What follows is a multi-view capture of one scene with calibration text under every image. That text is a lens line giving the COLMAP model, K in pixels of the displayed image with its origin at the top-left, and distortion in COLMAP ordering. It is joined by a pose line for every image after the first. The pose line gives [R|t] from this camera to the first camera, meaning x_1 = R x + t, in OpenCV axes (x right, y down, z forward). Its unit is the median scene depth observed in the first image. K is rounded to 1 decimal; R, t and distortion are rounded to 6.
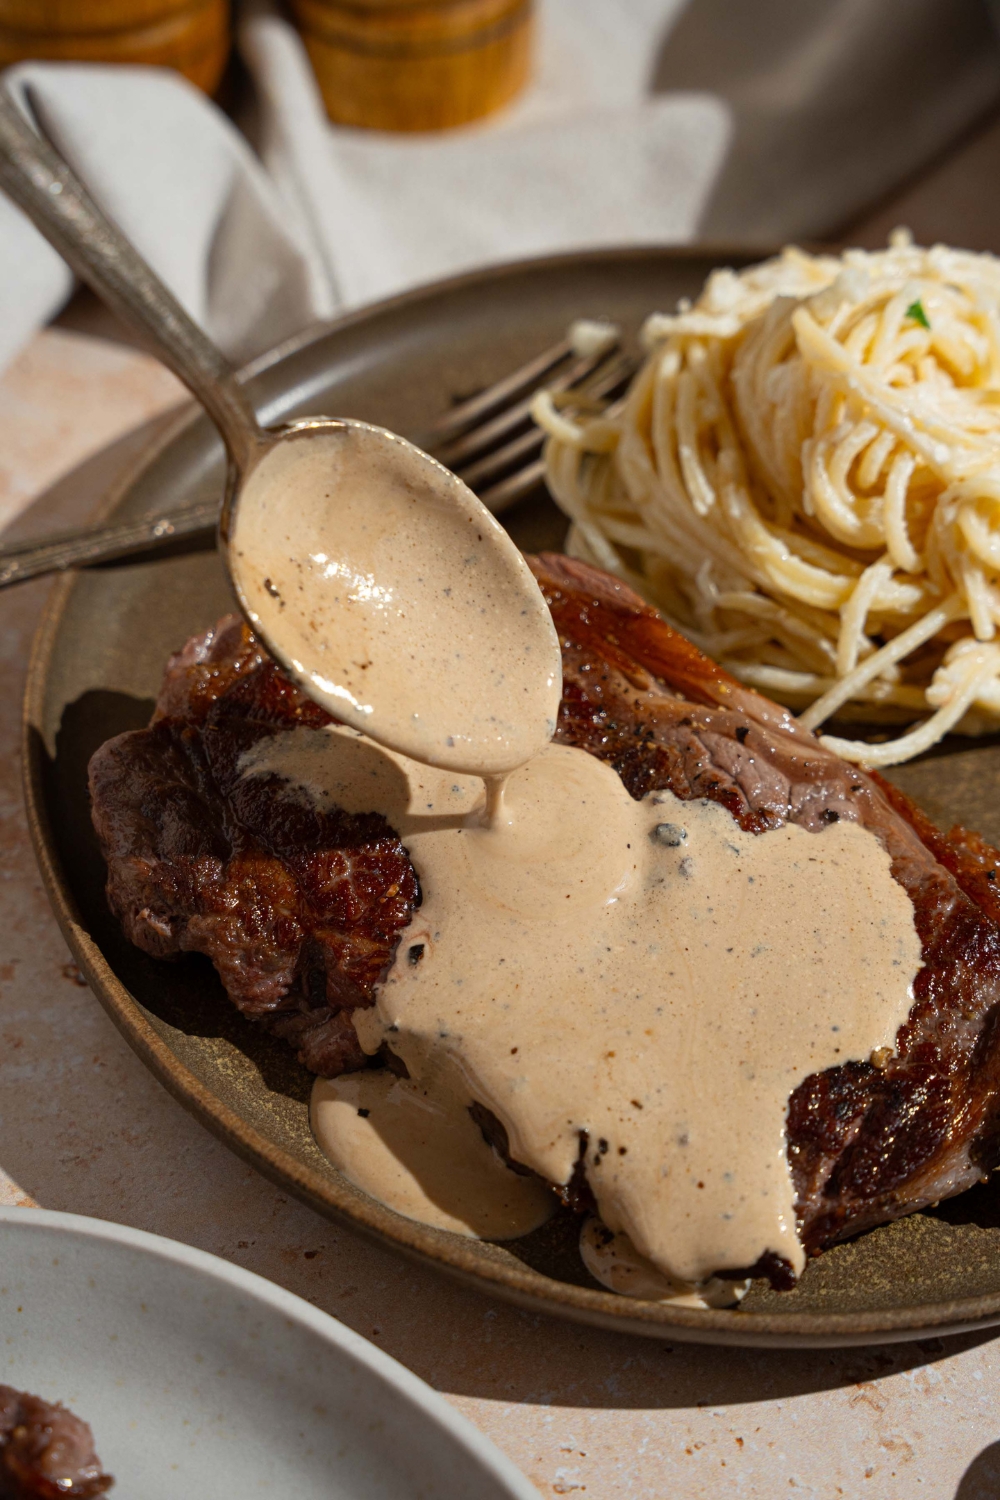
lens RADIAL K [[2617.6, 0, 483.1], [0, 2617.6, 746.7], [0, 0, 1]] dist [0.044998, 0.413500]
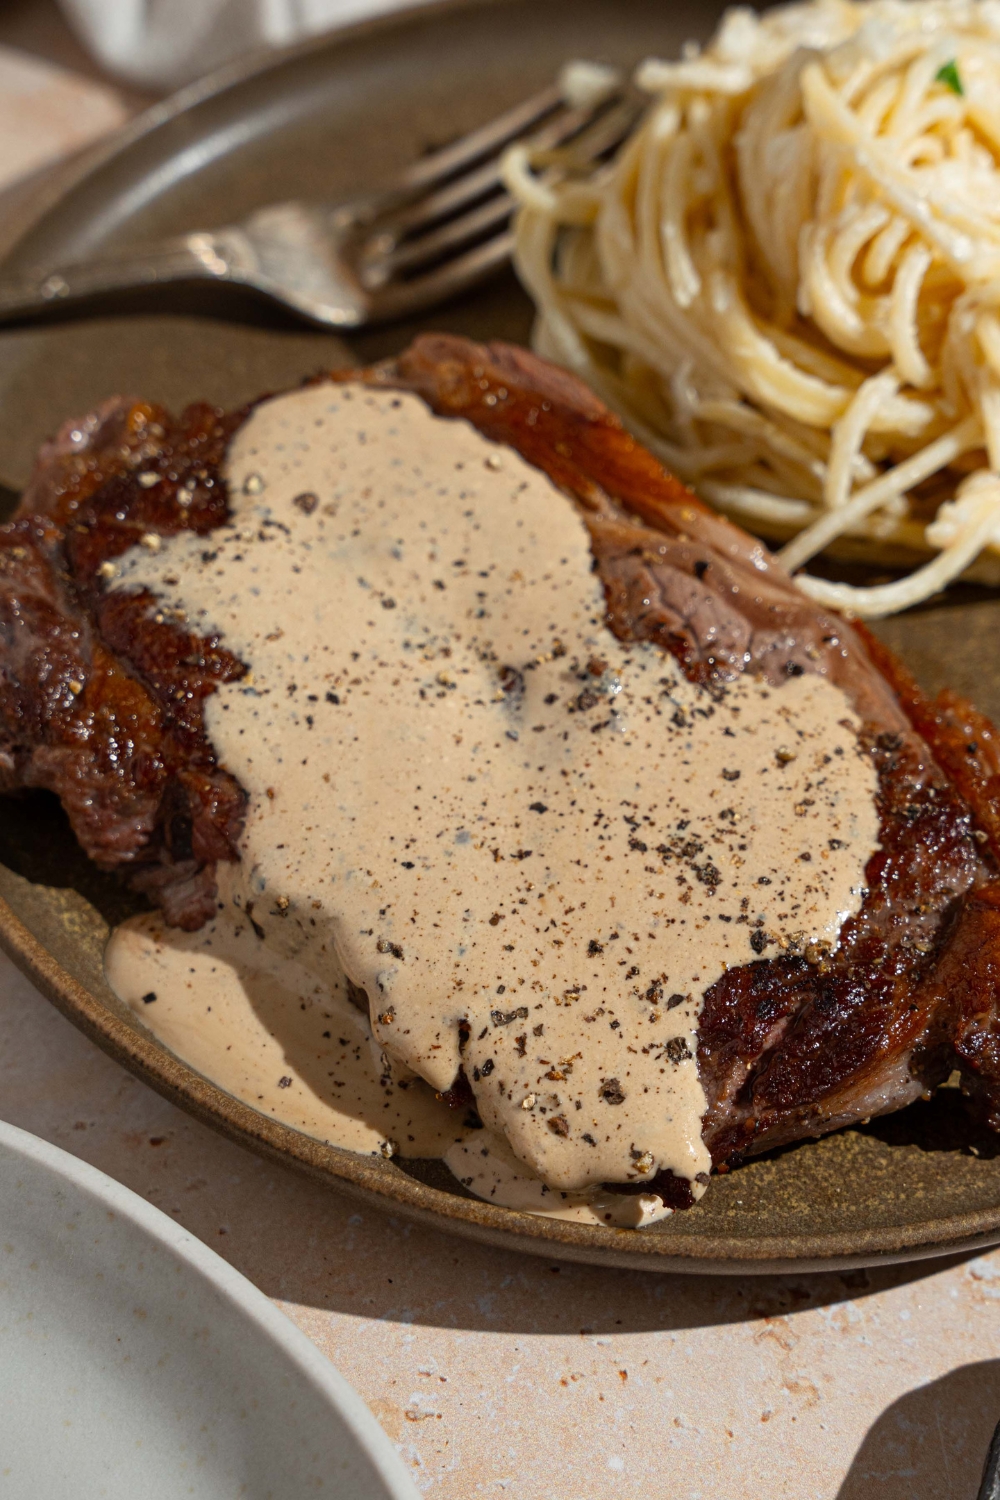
lens RADIAL K [[3224.0, 0, 592.9], [0, 3224.0, 806.2], [0, 0, 1]] dist [0.034351, 0.696767]
pose [[0.998456, 0.053080, -0.016383, 0.086898], [-0.051751, 0.995986, 0.073037, -0.002775], [0.020194, -0.072076, 0.997195, -0.054943]]
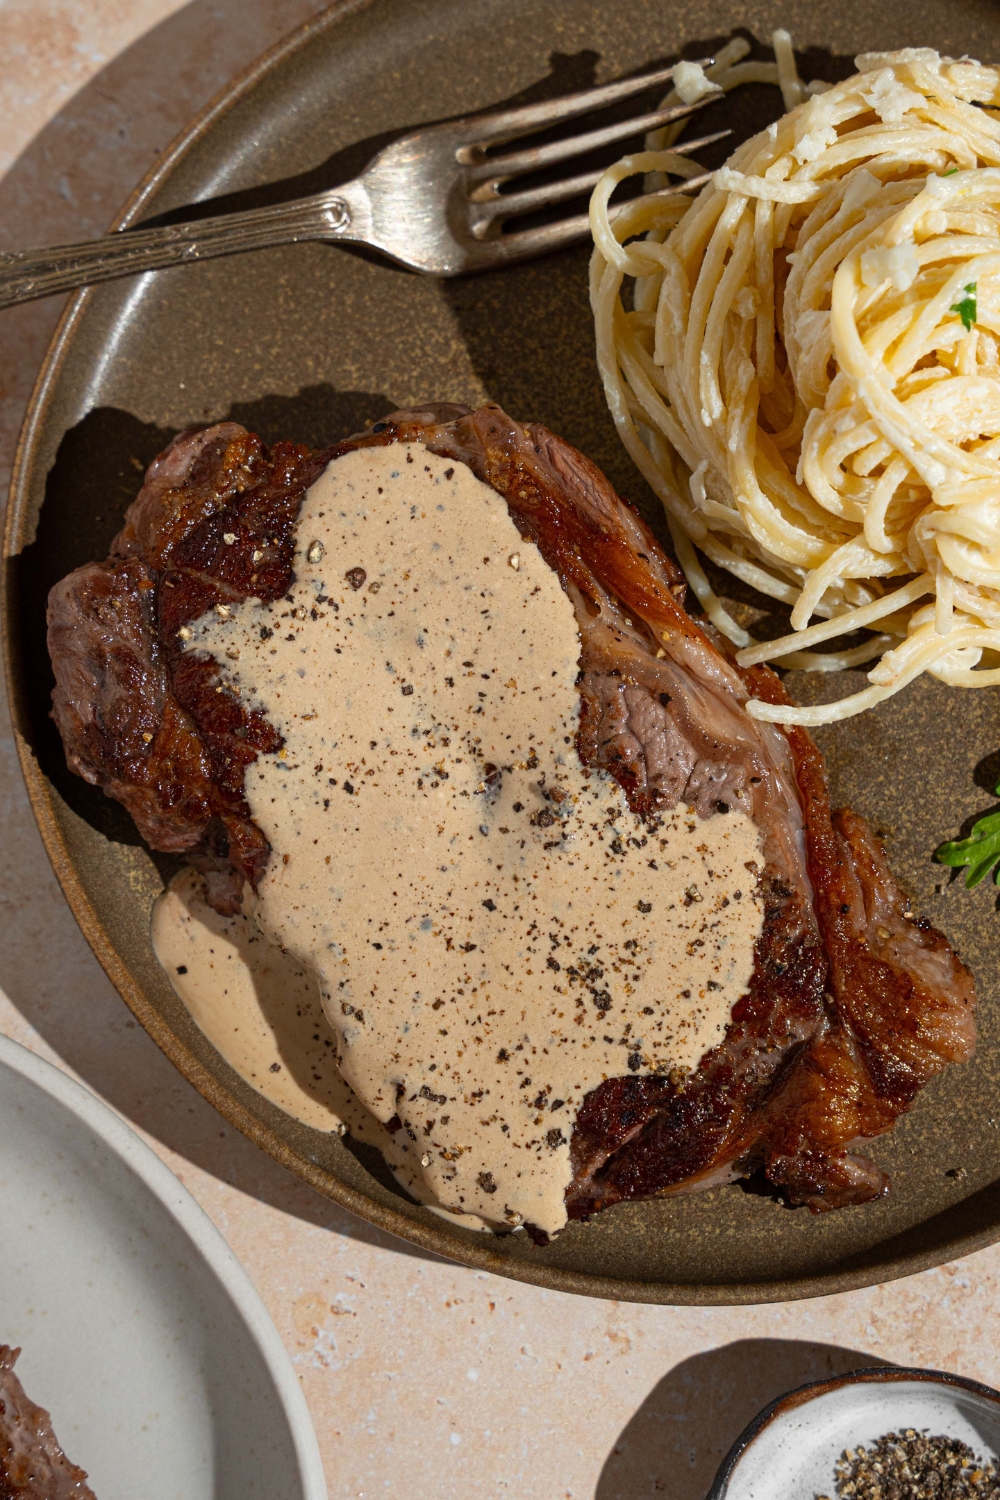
lens RADIAL K [[3289.5, 0, 556.9], [0, 3289.5, 662.6], [0, 0, 1]] dist [0.071191, 0.352150]
pose [[0.968785, 0.237871, -0.069807, 0.147683], [-0.157997, 0.809447, 0.565538, -0.758464], [0.191030, -0.536855, 0.821763, -0.066237]]
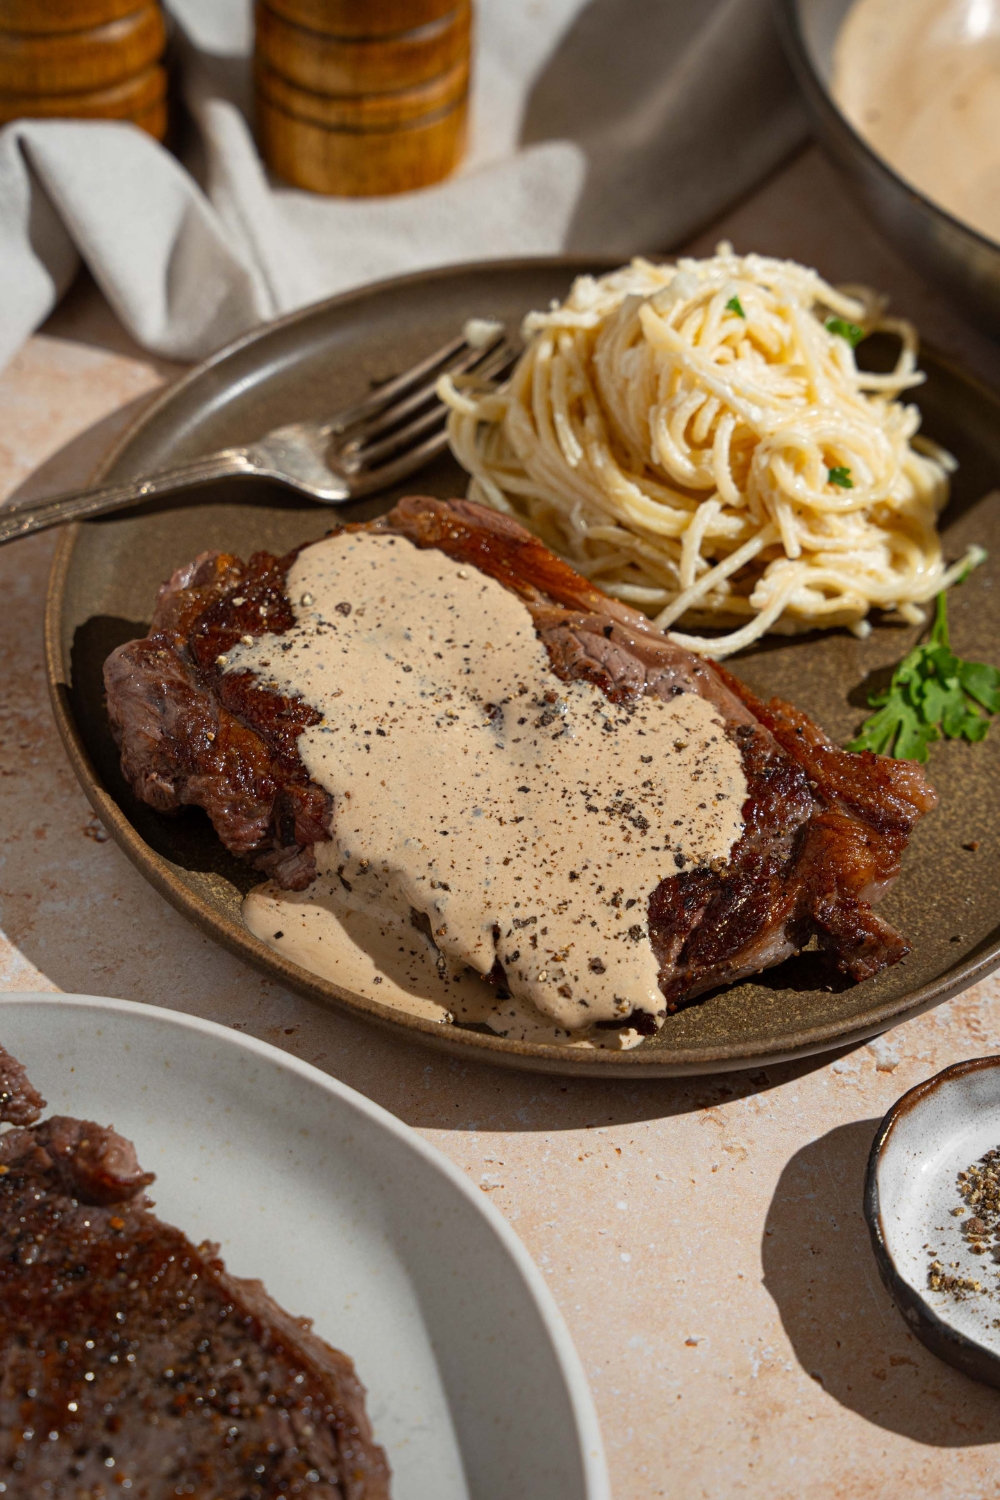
lens RADIAL K [[2617.6, 0, 483.1], [0, 2617.6, 746.7], [0, 0, 1]] dist [0.044998, 0.413500]
pose [[0.998671, -0.026380, 0.044285, -0.022349], [0.026760, 0.999610, -0.008007, 0.062219], [-0.044057, 0.009181, 0.998987, -0.298260]]
